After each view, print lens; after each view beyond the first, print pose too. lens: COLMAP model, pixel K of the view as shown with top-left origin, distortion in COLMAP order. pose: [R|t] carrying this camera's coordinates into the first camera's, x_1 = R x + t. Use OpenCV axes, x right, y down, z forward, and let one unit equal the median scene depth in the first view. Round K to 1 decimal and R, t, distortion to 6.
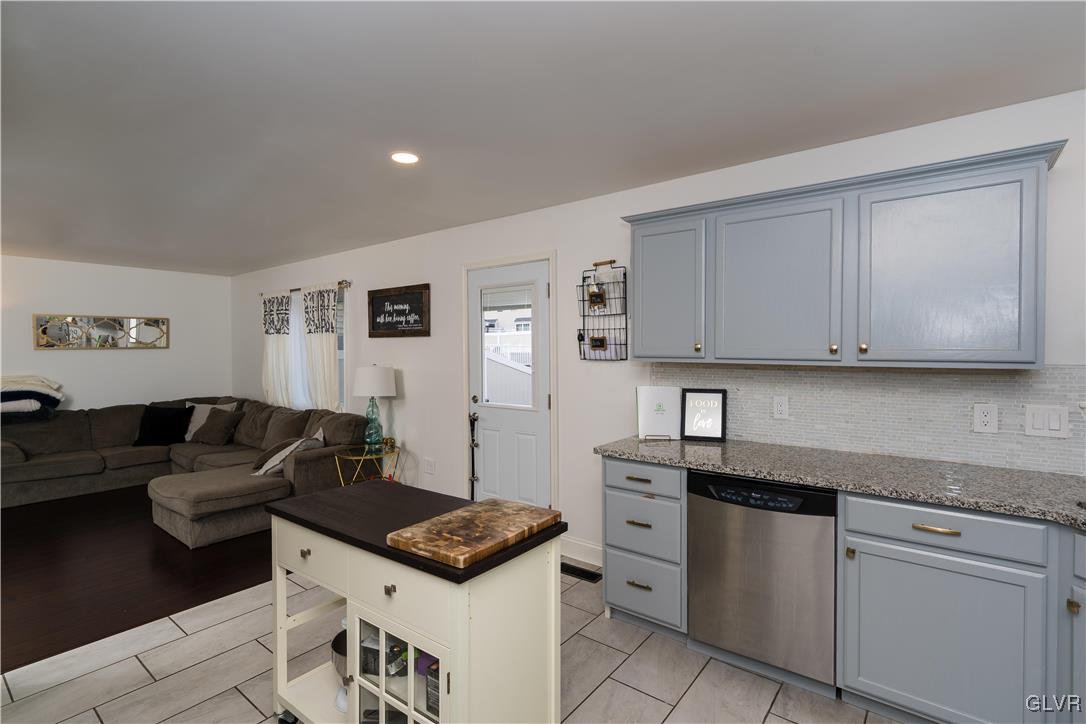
lens RADIAL K [[502.6, 0, 543.4], [0, 502.6, 357.3], [0, 0, 1]] dist [0.000473, 0.000579]
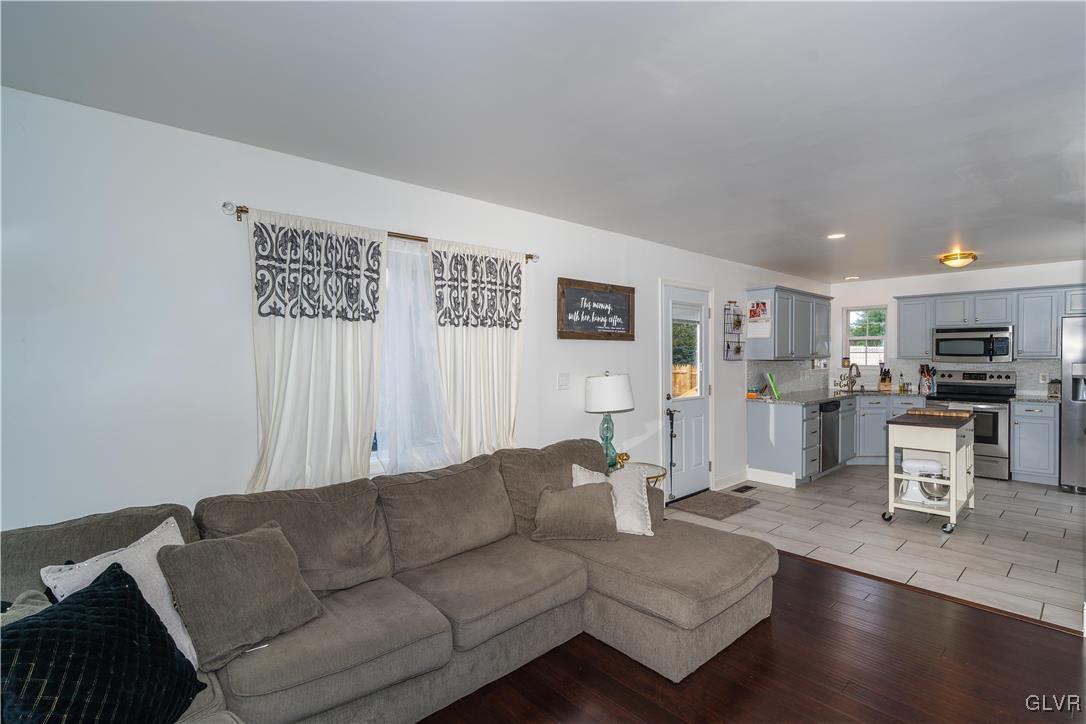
lens RADIAL K [[532.7, 0, 543.0], [0, 532.7, 362.0], [0, 0, 1]] dist [-0.001325, 0.000567]
pose [[0.151138, -0.013899, 0.988415, -1.411011], [0.019347, 0.999751, 0.011100, -0.016846], [-0.988323, 0.017446, 0.151370, 1.109925]]
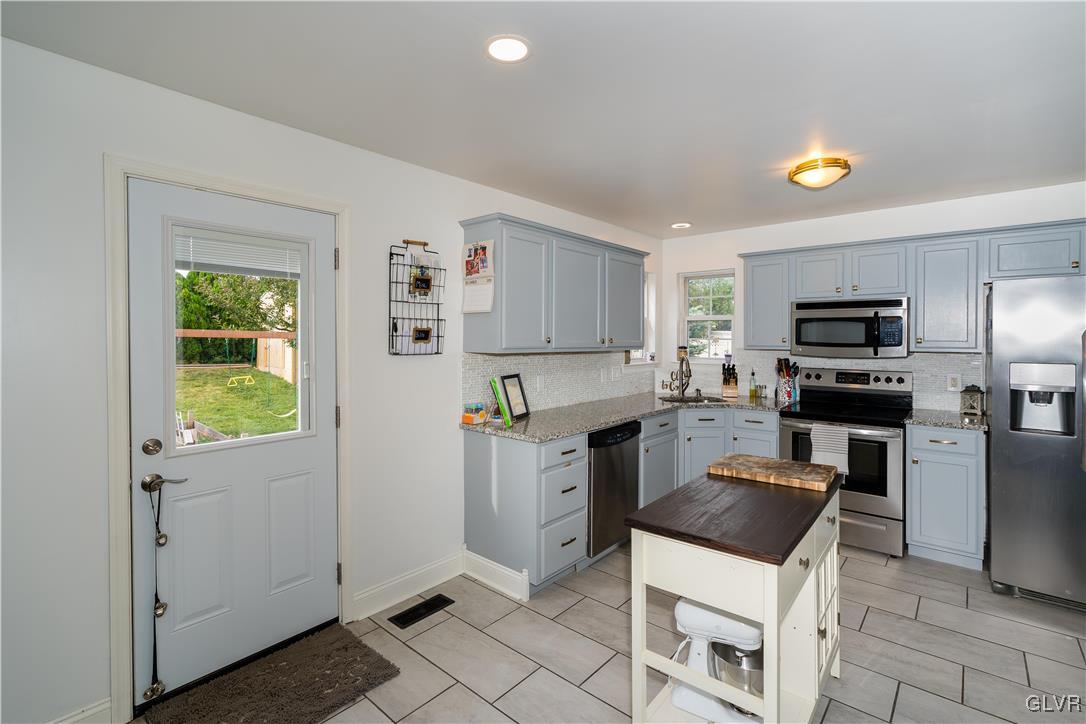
lens RADIAL K [[504.5, 0, 541.8], [0, 504.5, 340.2], [0, 0, 1]] dist [-0.001577, 0.000210]
pose [[0.044812, -0.004502, 0.998985, -0.607376], [0.014216, 0.999891, 0.003868, -0.015878], [-0.998894, 0.014028, 0.044871, 0.610043]]
